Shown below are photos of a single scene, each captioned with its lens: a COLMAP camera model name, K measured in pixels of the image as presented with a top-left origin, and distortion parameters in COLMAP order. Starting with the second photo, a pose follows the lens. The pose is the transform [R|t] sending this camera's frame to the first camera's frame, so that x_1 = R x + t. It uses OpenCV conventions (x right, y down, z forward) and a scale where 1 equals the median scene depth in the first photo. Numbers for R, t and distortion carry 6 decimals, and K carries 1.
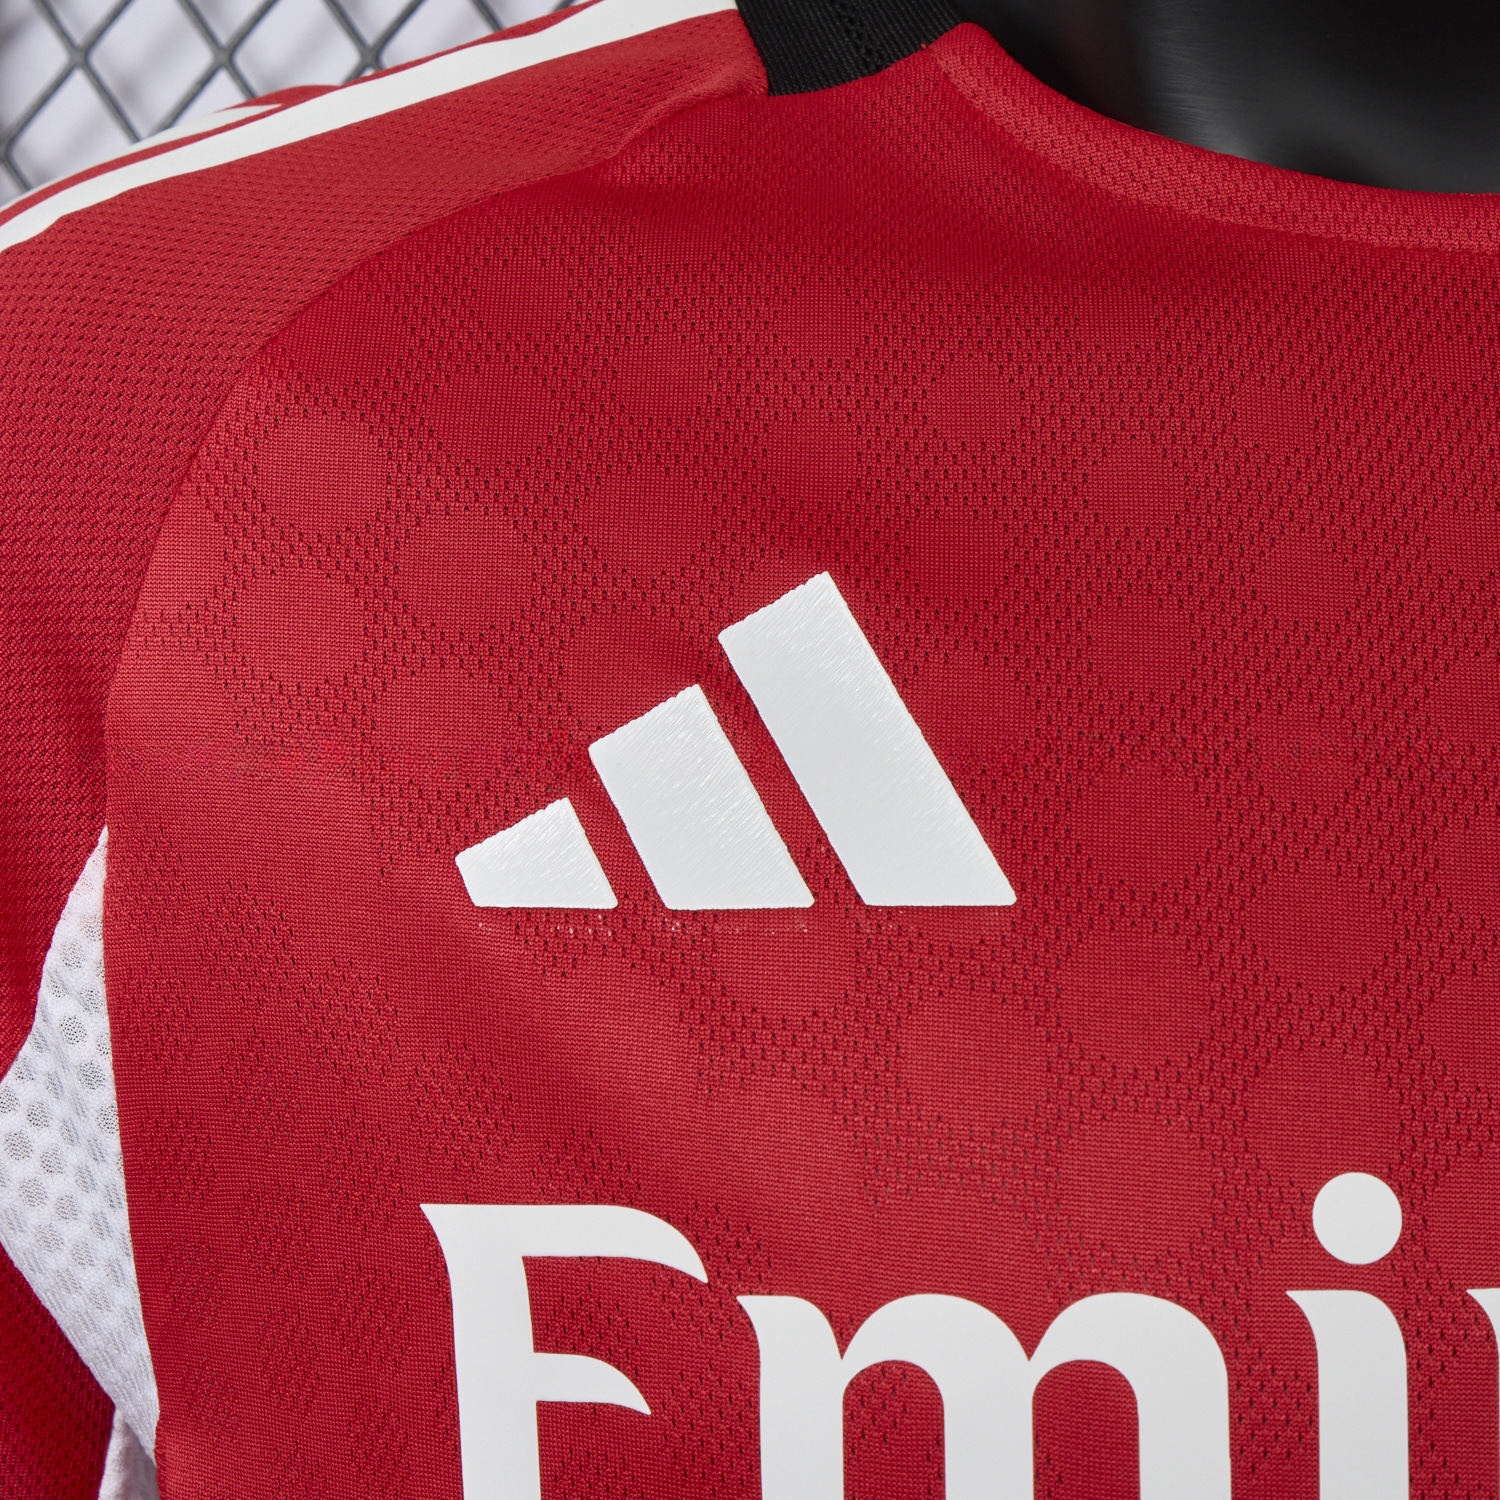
lens RADIAL K [[3495.7, 0, 750.0], [0, 3495.7, 750.0], [0, 0, 1]] dist [-0.064555, -0.325944]
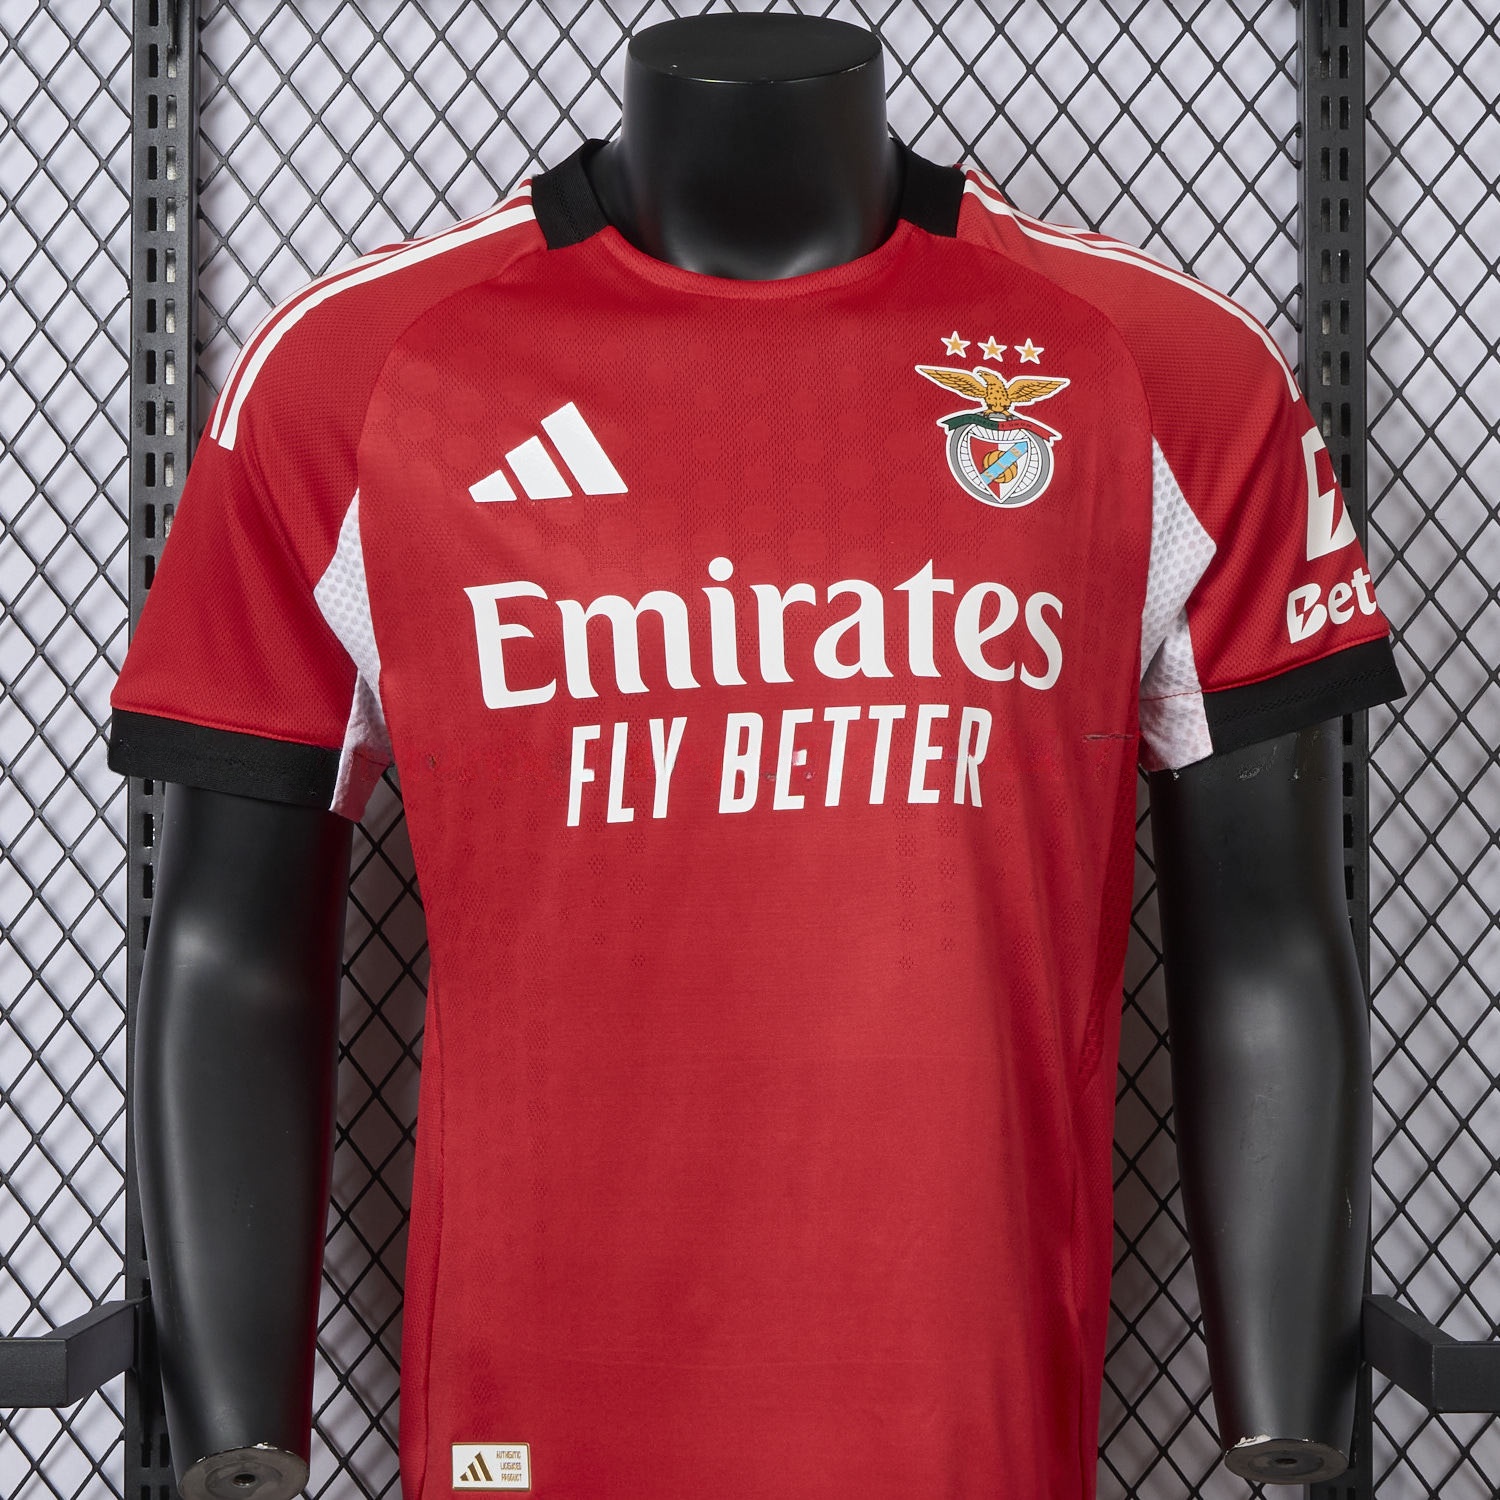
lens RADIAL K [[2782.7, 0, 750.0], [0, 2782.7, 750.0], [0, 0, 1]] dist [0.008687, -0.017862]
pose [[0.996395, -0.047508, 0.070279, -0.012513], [0.042795, 0.996828, 0.067106, 0.117853], [-0.073244, -0.063856, 0.995268, -1.819367]]
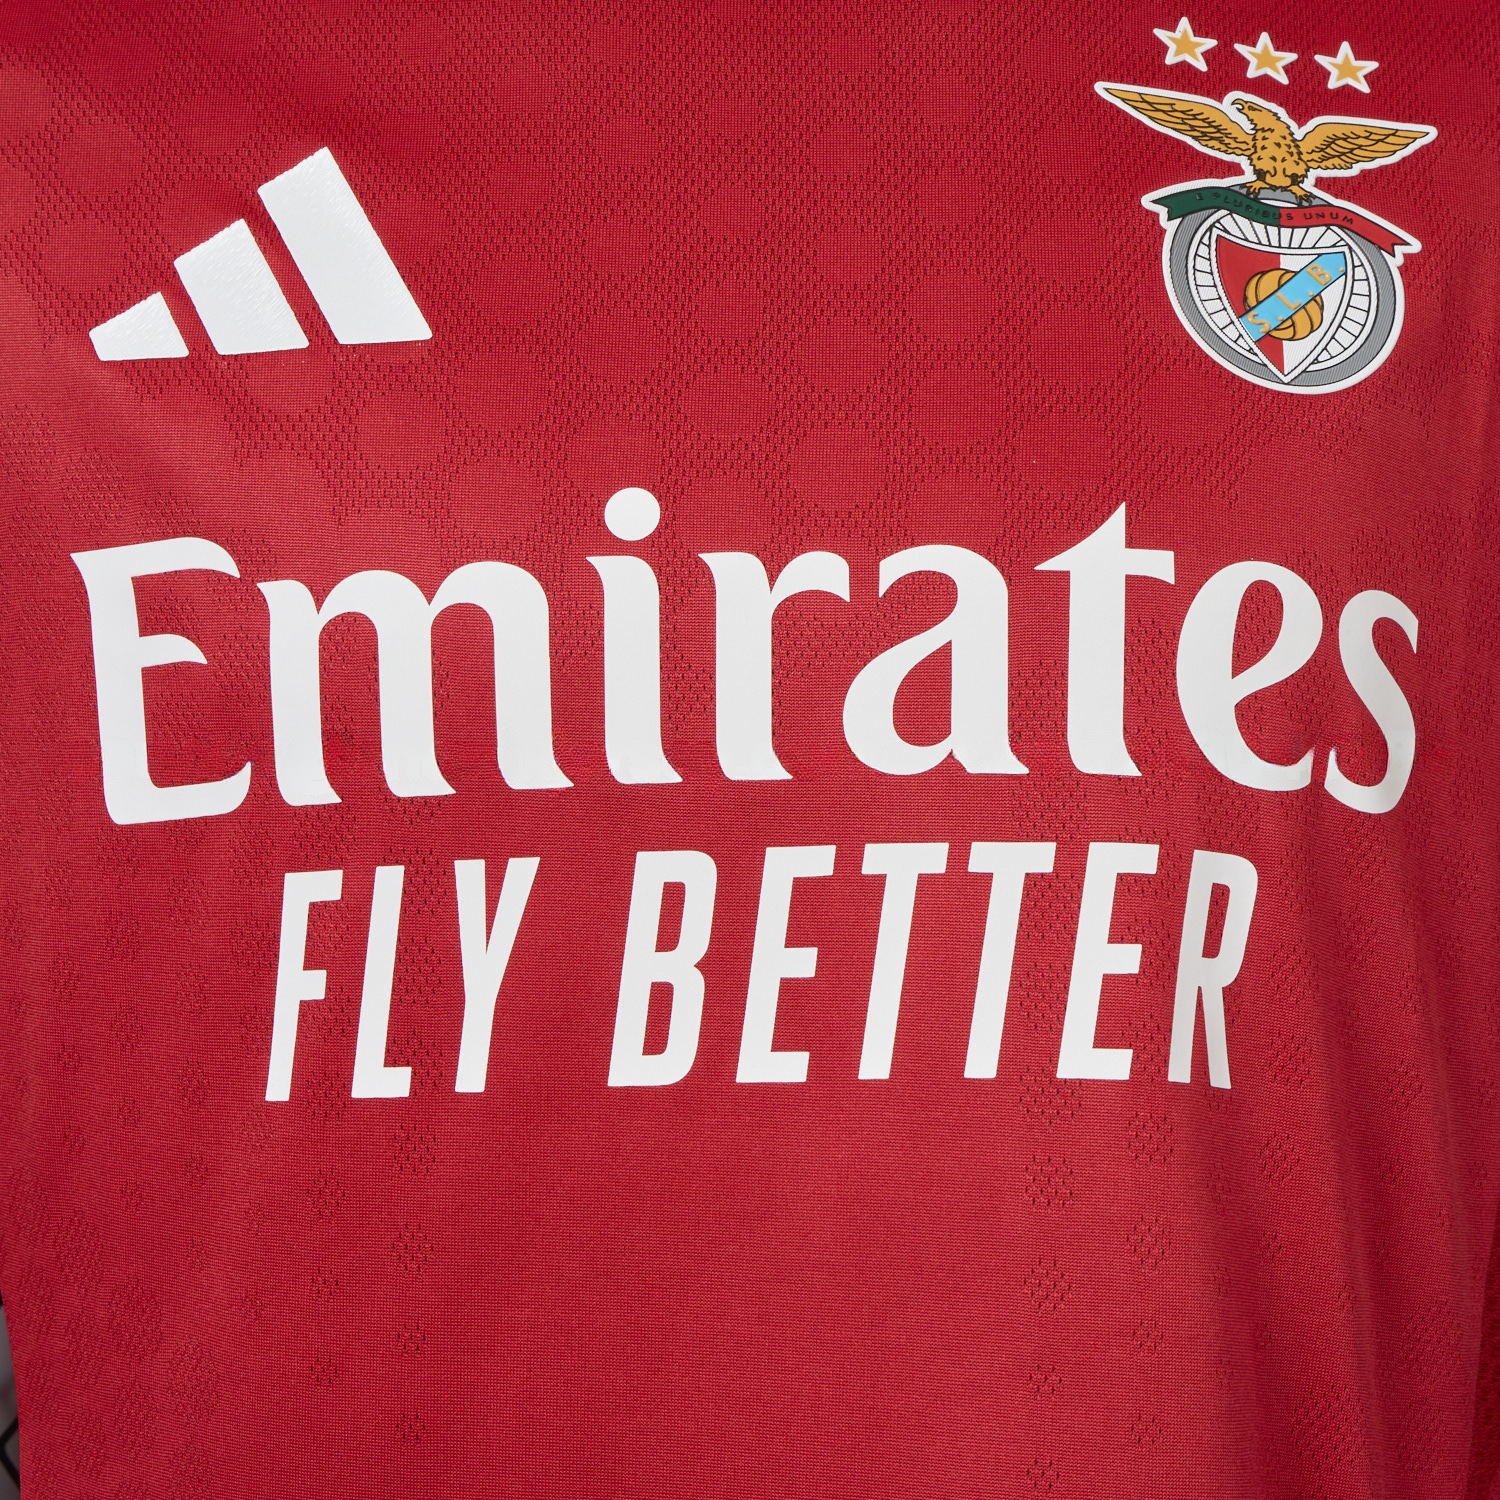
lens RADIAL K [[3087.3, 0, 750.0], [0, 3087.3, 750.0], [0, 0, 1]] dist [-0.041414, 0.038683]
pose [[0.999435, -0.020437, 0.026698, 0.172312], [0.019682, 0.999408, 0.028225, 0.186590], [-0.027259, -0.027683, 0.999245, -0.392215]]
